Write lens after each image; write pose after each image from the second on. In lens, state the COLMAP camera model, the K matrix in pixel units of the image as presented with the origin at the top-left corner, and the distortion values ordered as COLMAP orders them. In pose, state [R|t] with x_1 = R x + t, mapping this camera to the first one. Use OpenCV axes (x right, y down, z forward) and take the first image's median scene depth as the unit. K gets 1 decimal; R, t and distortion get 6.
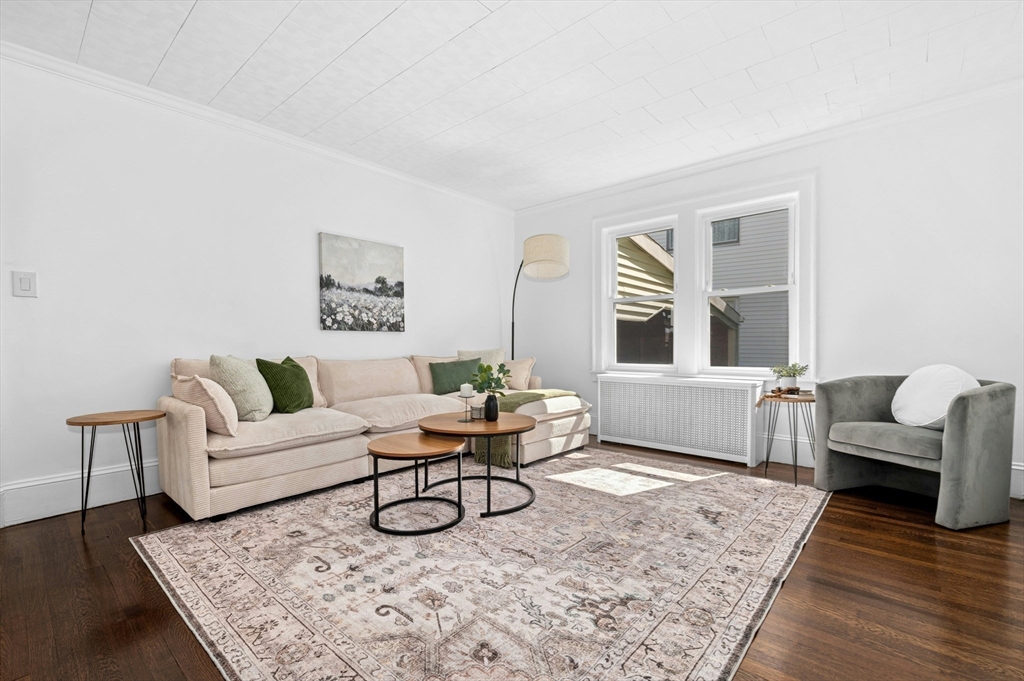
lens RADIAL K [[454.8, 0, 513.1], [0, 454.8, 363.2], [0, 0, 1]] dist [0.002150, 0.000154]
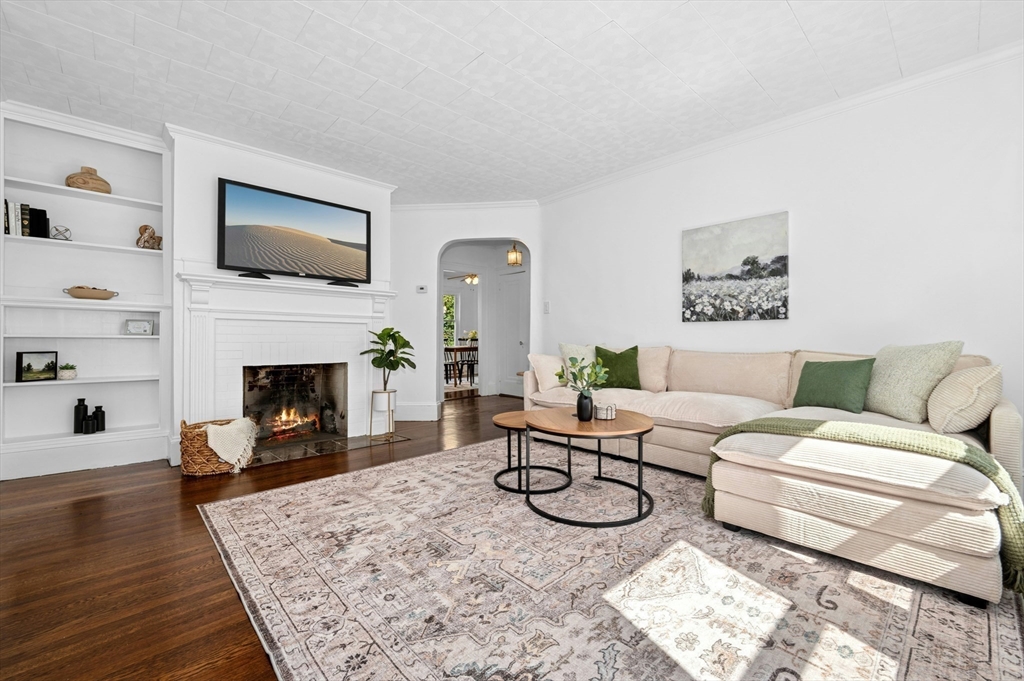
lens RADIAL K [[419.0, 0, 512.0], [0, 419.0, 340.5], [0, 0, 1]] dist [-0.000530, -0.000108]
pose [[-0.095125, 0.012185, -0.995391, 0.588529], [-0.038155, 0.999146, 0.015877, -0.029949], [0.994734, 0.039490, -0.094579, 0.688863]]
